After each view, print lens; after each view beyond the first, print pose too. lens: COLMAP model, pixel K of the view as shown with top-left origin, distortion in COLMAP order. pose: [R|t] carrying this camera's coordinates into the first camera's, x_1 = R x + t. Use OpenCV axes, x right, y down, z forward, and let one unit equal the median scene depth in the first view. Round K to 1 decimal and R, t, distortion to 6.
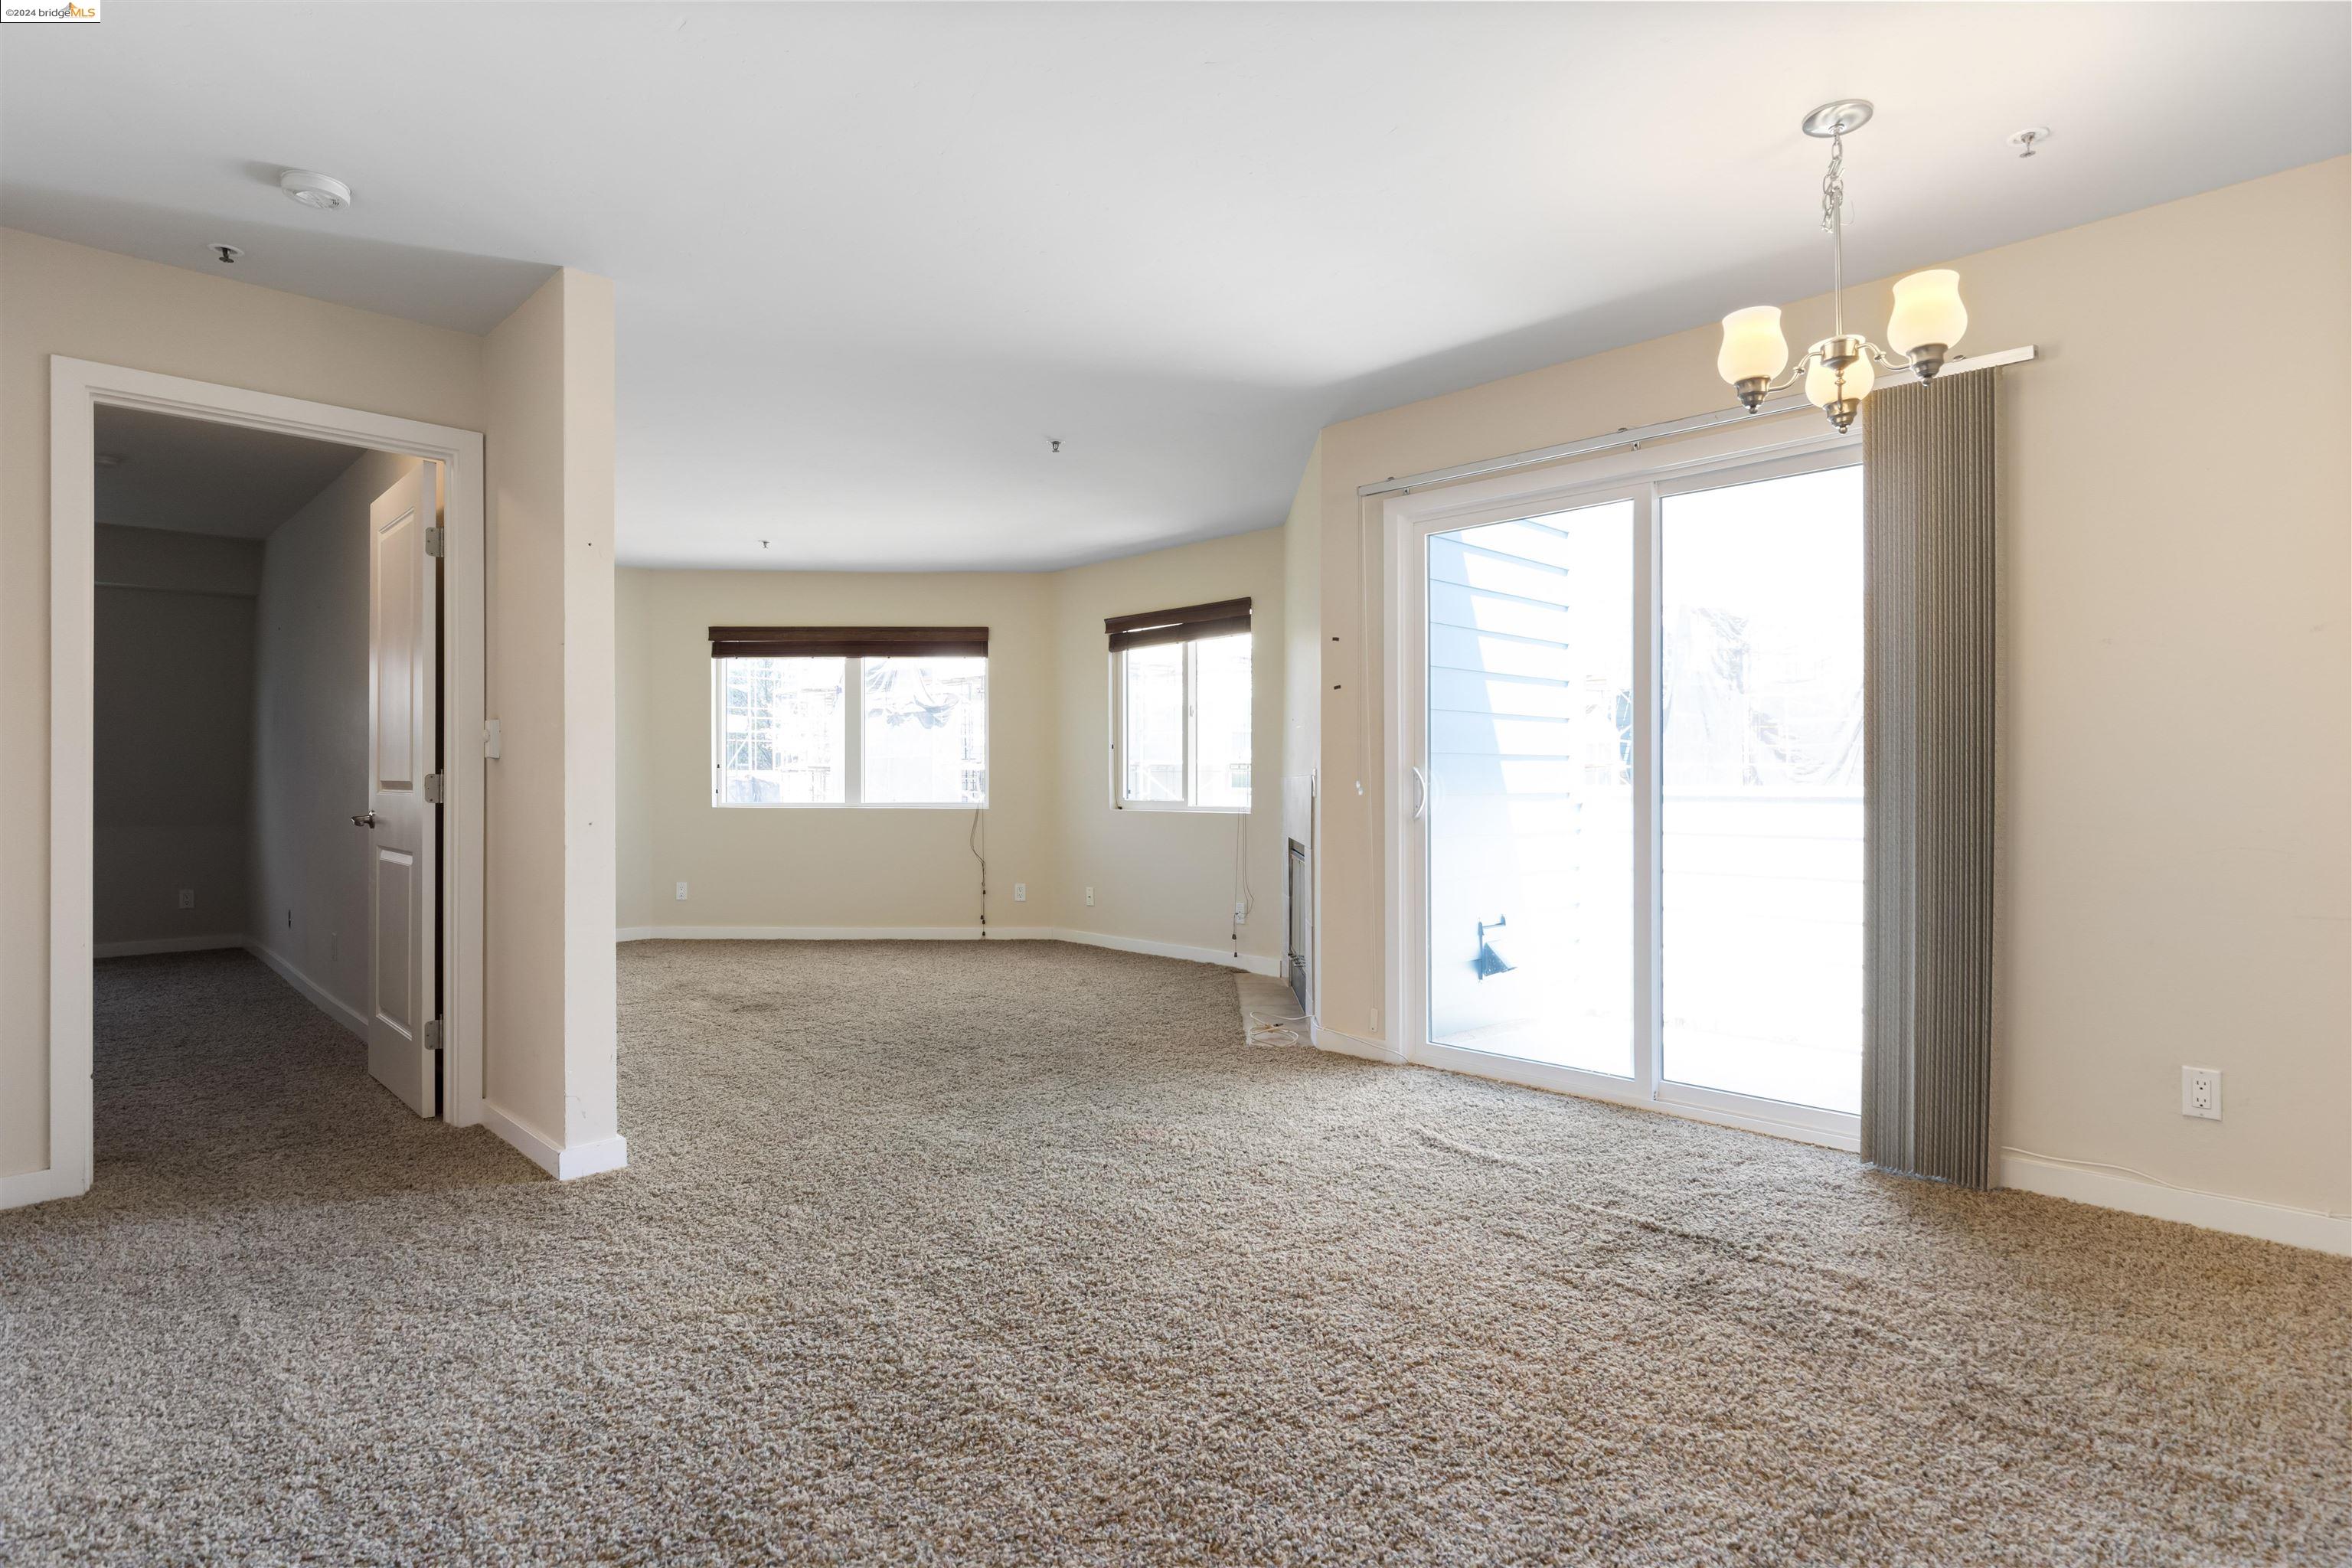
lens RADIAL K [[1200.0, 0, 1183.2], [0, 1200.0, 782.9], [0, 0, 1]] dist [0.011377, 0.000376]
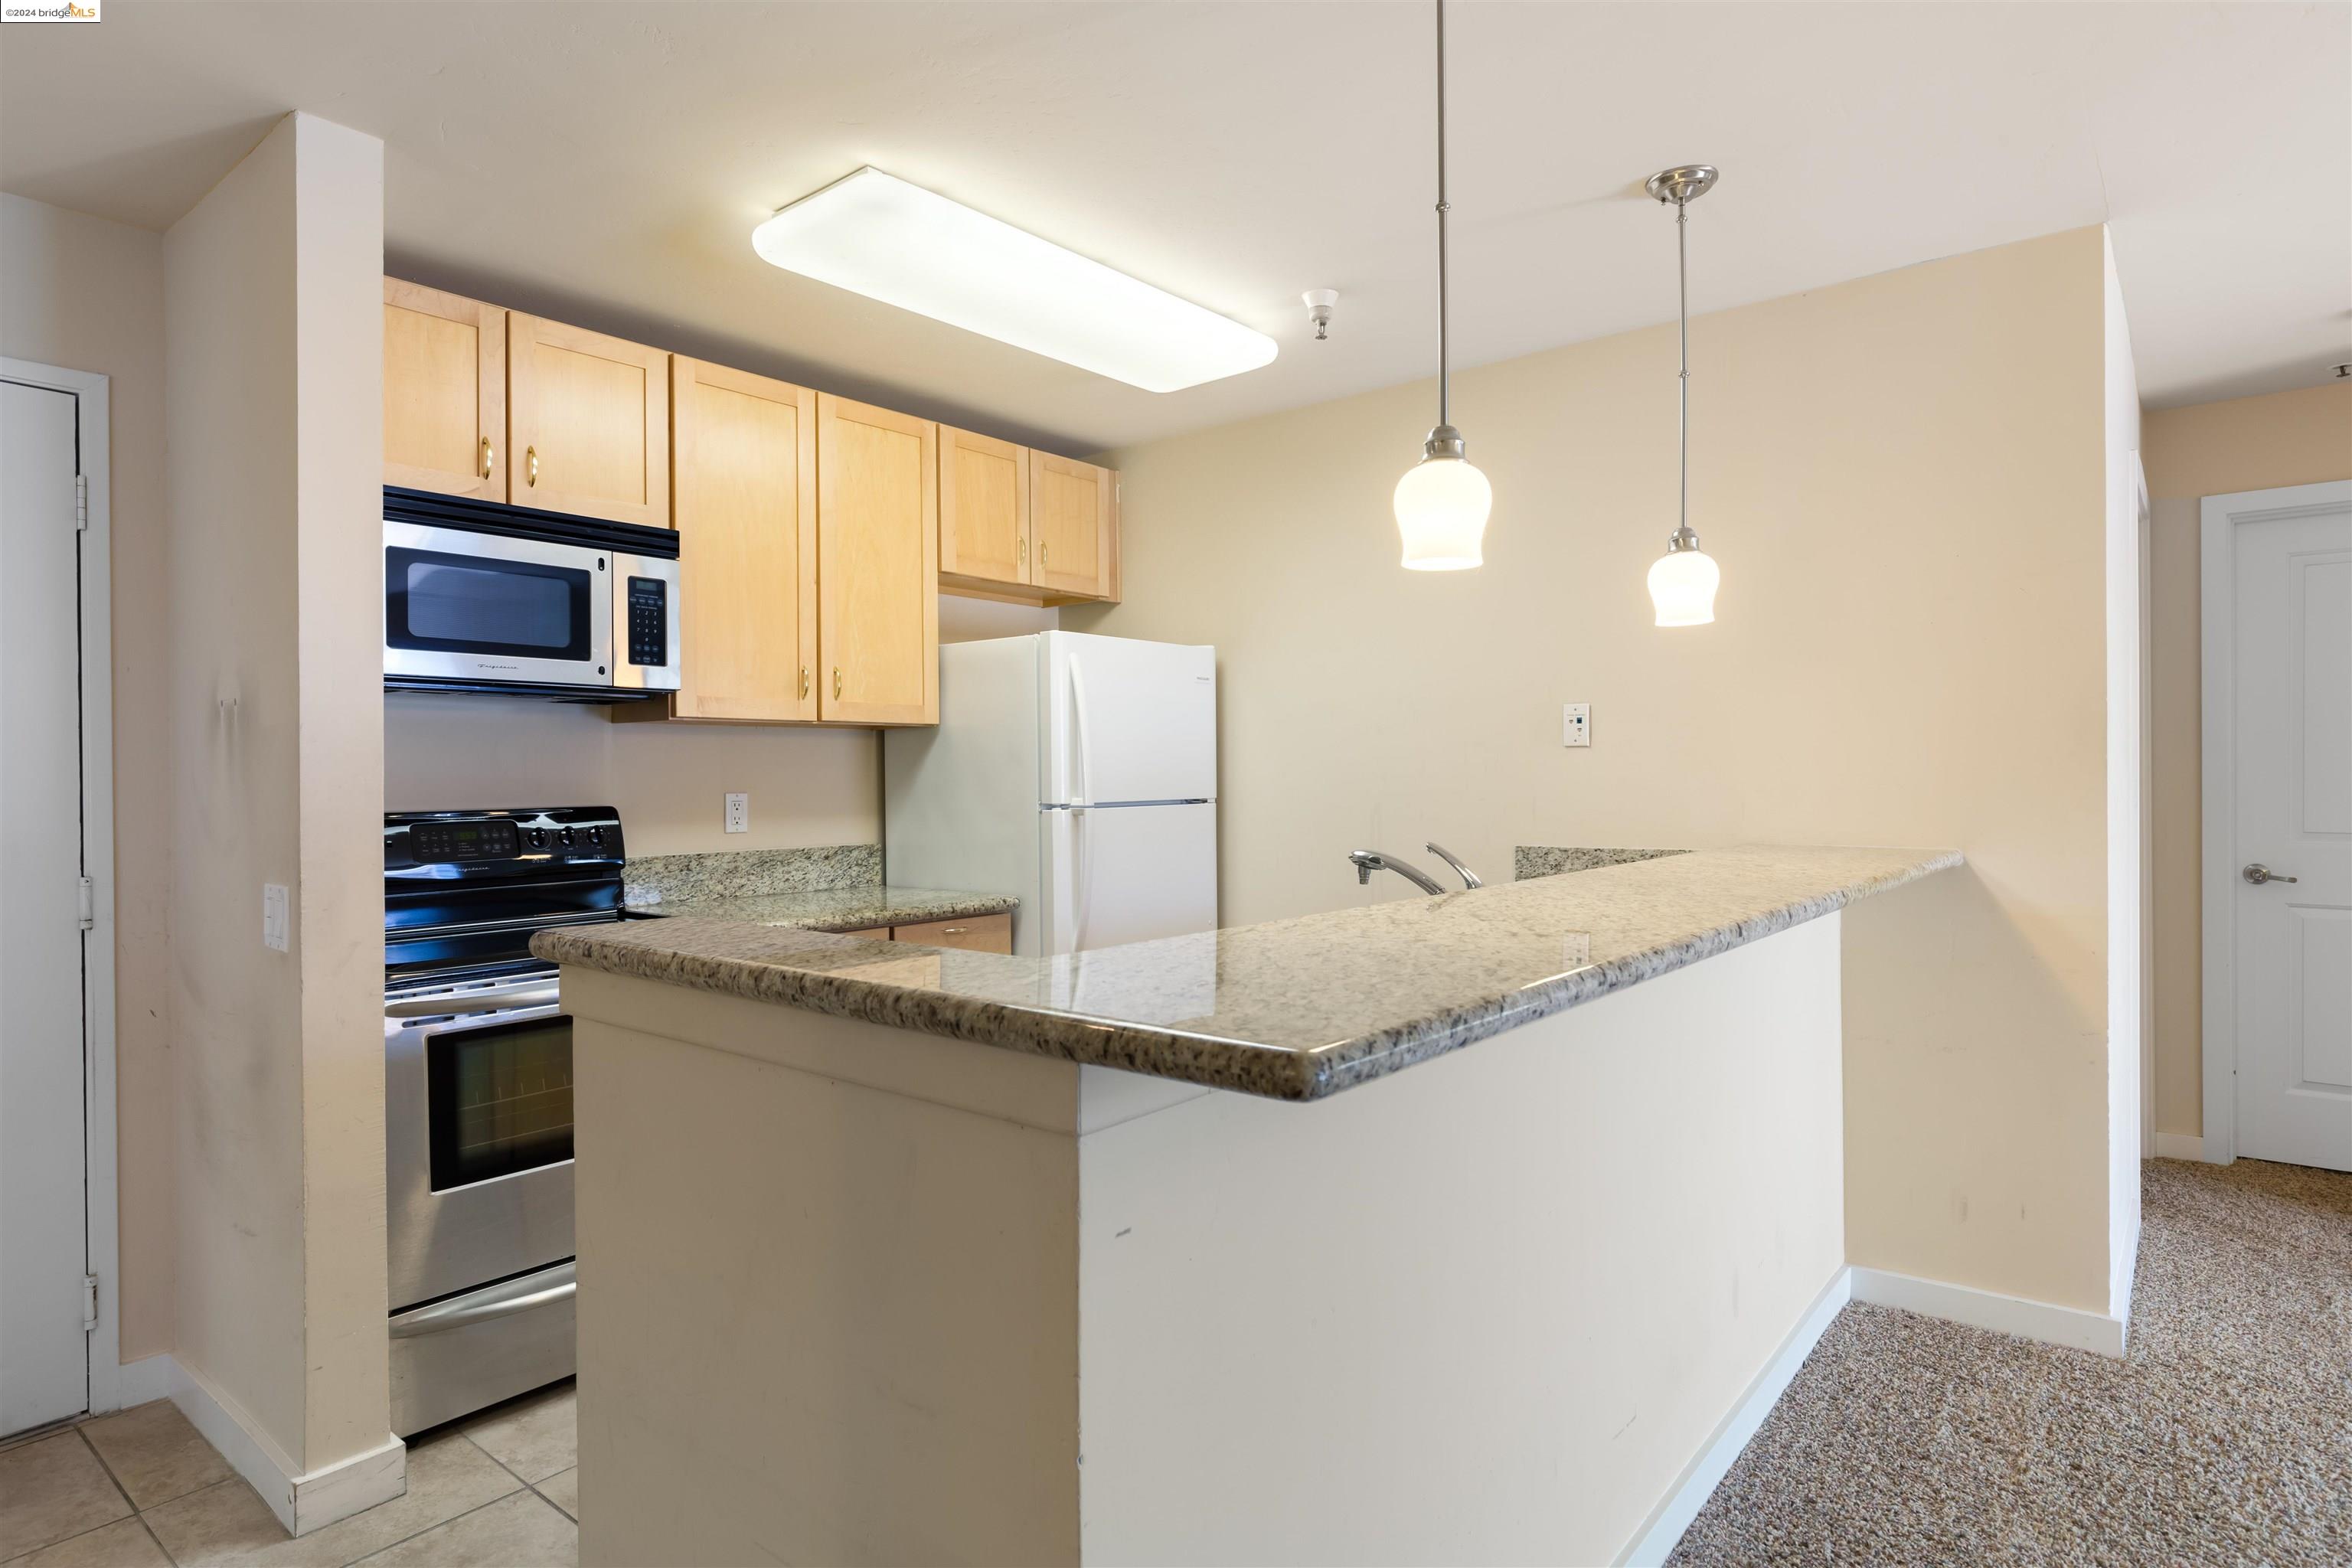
lens RADIAL K [[1247.2, 0, 1170.6], [0, 1247.2, 783.3], [0, 0, 1]] dist [0.003230, -0.000017]
pose [[0.102466, 0.001987, -0.994735, 0.234466], [0.006204, 0.999977, 0.002637, -0.057053], [0.994717, -0.006442, 0.102452, -0.188698]]
